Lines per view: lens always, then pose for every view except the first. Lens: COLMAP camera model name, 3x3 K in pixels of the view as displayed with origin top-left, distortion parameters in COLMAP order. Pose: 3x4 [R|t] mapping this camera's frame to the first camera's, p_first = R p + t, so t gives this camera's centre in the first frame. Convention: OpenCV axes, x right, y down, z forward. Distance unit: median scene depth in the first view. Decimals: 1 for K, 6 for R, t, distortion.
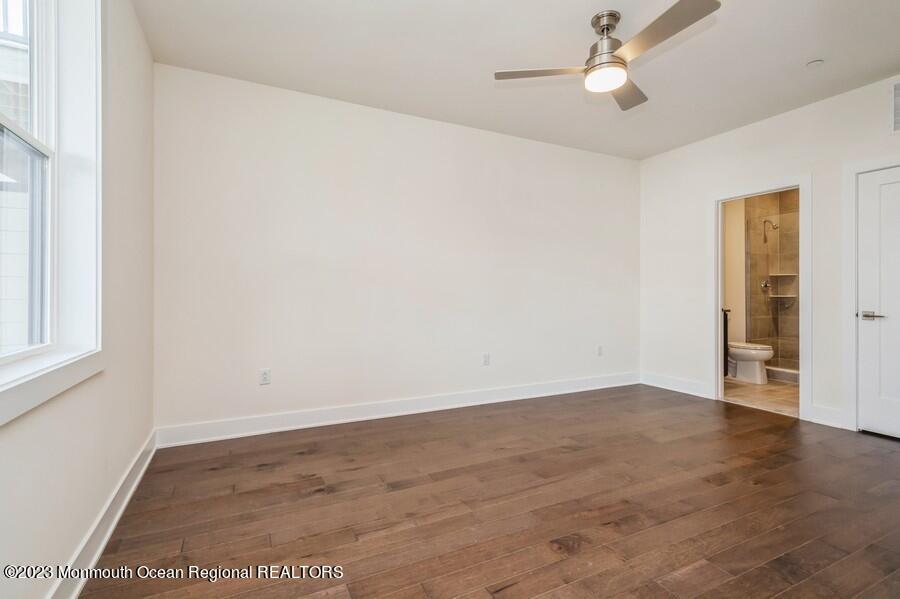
lens RADIAL K [[422.6, 0, 454.9], [0, 422.6, 298.5], [0, 0, 1]] dist [0.005315, -0.002190]
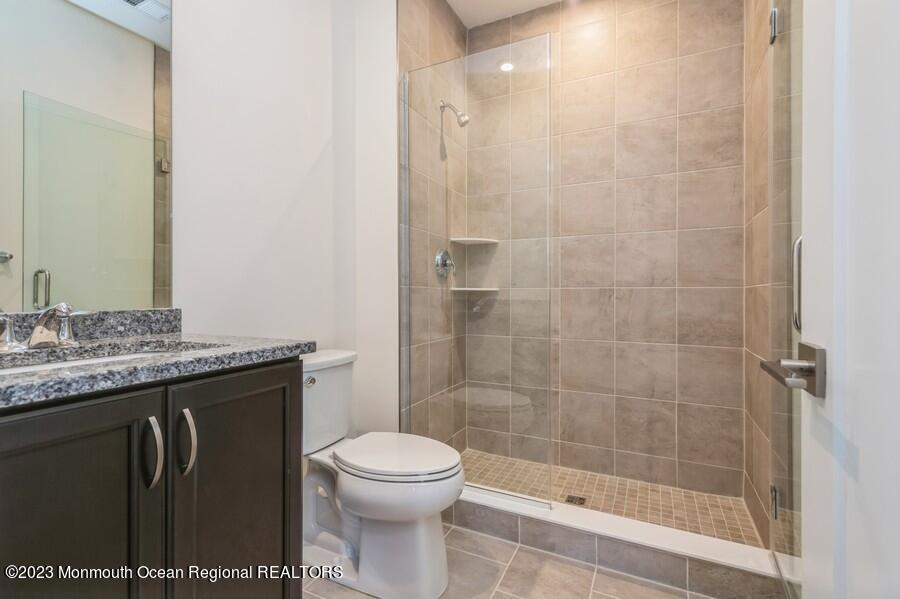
lens RADIAL K [[422.6, 0, 448.4], [0, 422.6, 296.8], [0, 0, 1]] dist [0.005315, -0.002190]
pose [[0.795485, 0.001695, 0.605970, 0.486056], [-0.002079, 0.999998, -0.000068, 0.002626], [-0.605969, -0.001206, 0.795487, 0.666729]]
